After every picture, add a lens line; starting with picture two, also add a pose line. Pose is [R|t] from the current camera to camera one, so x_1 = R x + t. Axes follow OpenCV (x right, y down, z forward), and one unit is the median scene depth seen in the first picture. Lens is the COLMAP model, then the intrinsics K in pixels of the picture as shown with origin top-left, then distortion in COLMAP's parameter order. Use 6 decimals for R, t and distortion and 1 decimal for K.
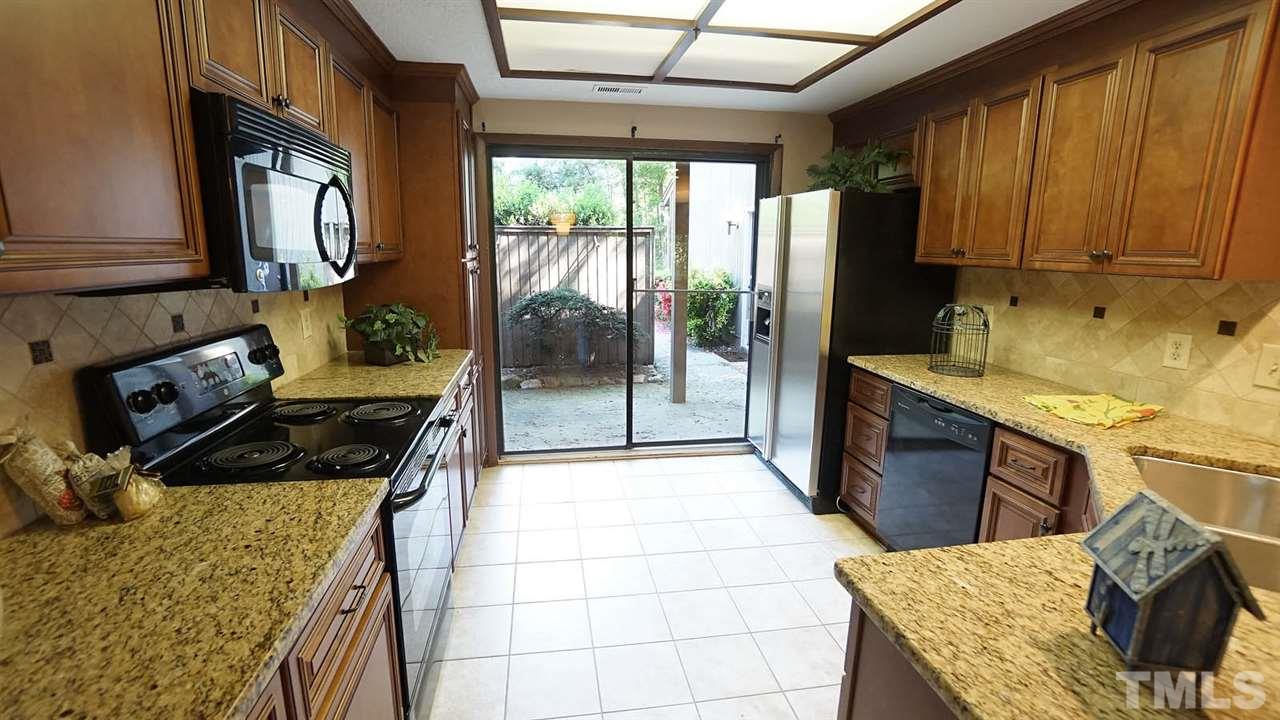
lens RADIAL K [[564.0, 0, 631.3], [0, 564.0, 355.2], [0, 0, 1]] dist [-0.071189, 0.030195]
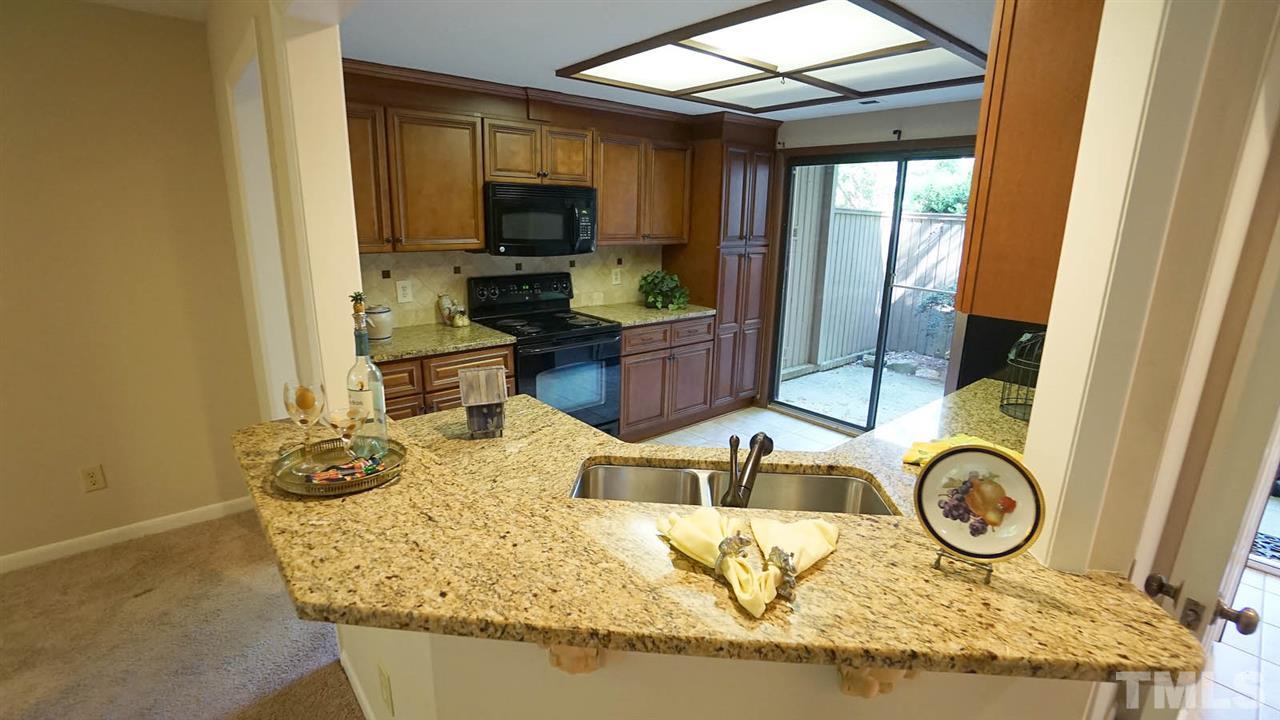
lens RADIAL K [[564.0, 0, 631.3], [0, 564.0, 355.2], [0, 0, 1]] dist [-0.071189, 0.030195]
pose [[0.514035, 0.207824, -0.832212, 0.793217], [-0.176792, 0.975044, 0.134293, -0.049497], [0.839352, 0.078097, 0.537948, 0.051627]]
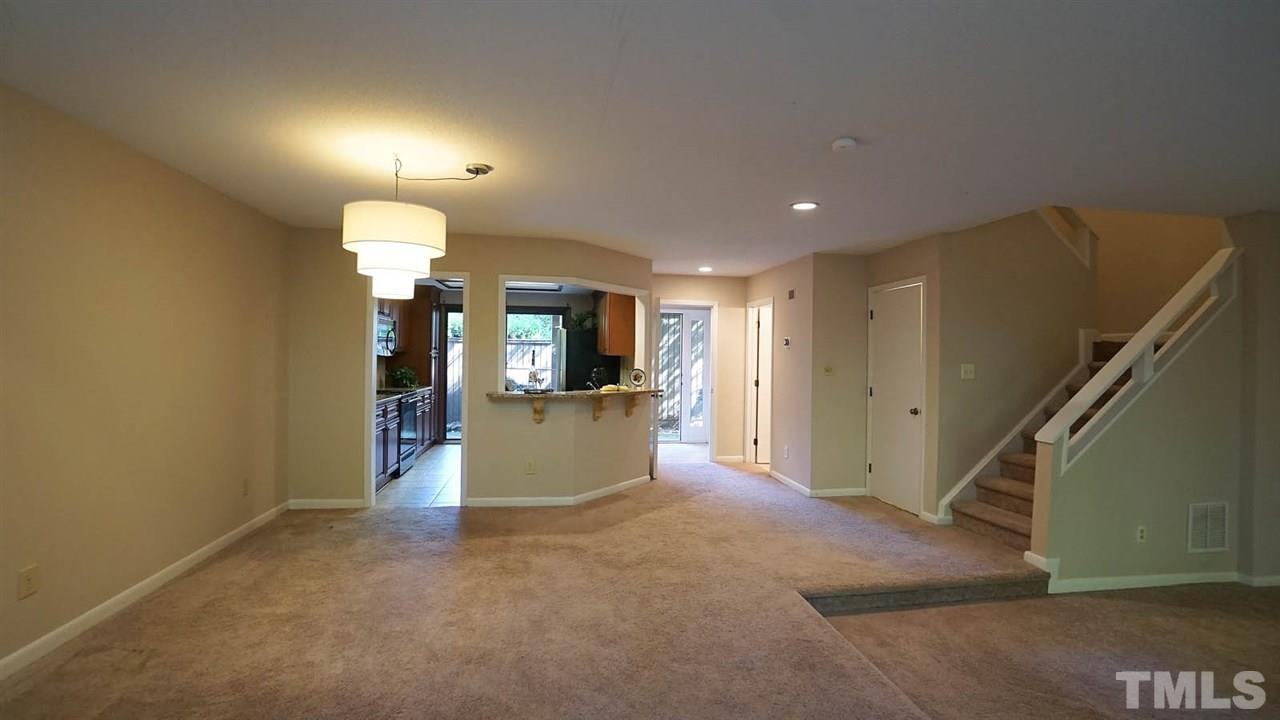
lens RADIAL K [[564.0, 0, 631.3], [0, 564.0, 355.2], [0, 0, 1]] dist [-0.071189, 0.030195]
pose [[0.999960, 0.004666, -0.007664, 0.653221], [-0.006047, 0.981470, -0.191518, 0.332258], [0.006628, 0.191557, 0.981459, -1.554428]]
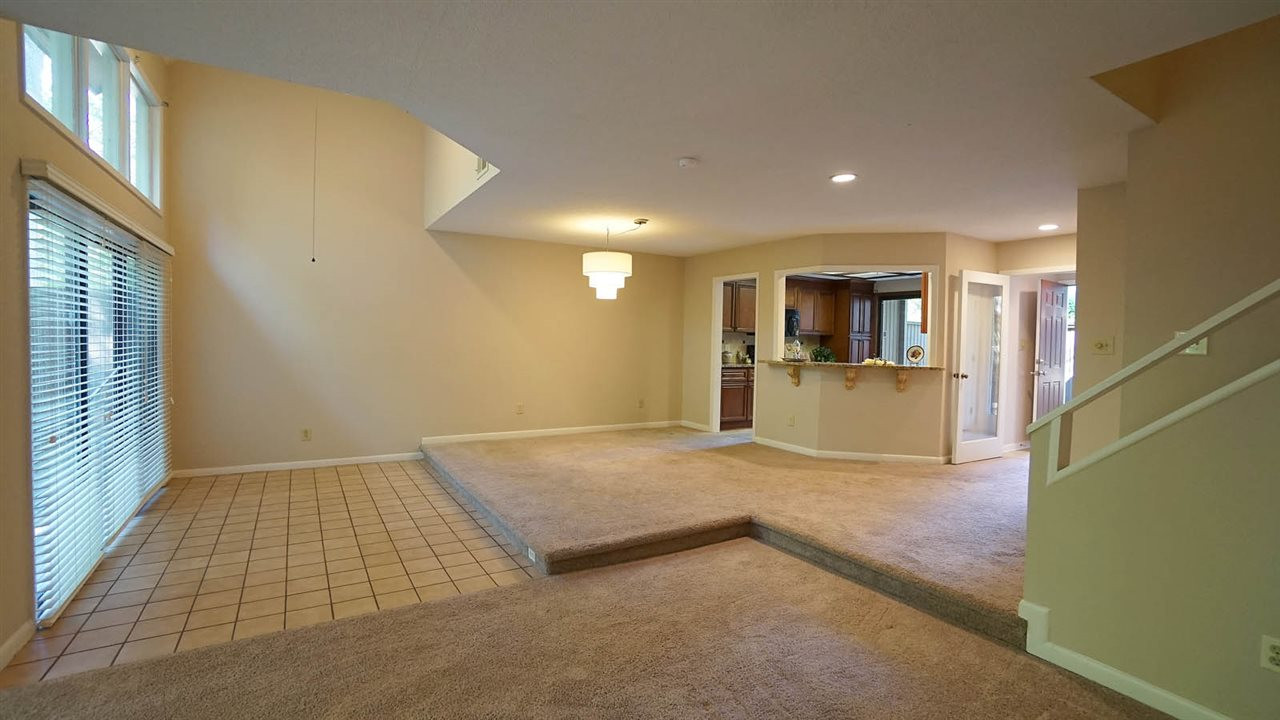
lens RADIAL K [[564.0, 0, 631.3], [0, 564.0, 355.2], [0, 0, 1]] dist [-0.071189, 0.030195]
pose [[0.379291, 0.025475, -0.924927, 2.059146], [-0.195663, 0.979223, -0.053267, 0.331940], [0.904353, 0.201178, 0.376395, -1.236953]]
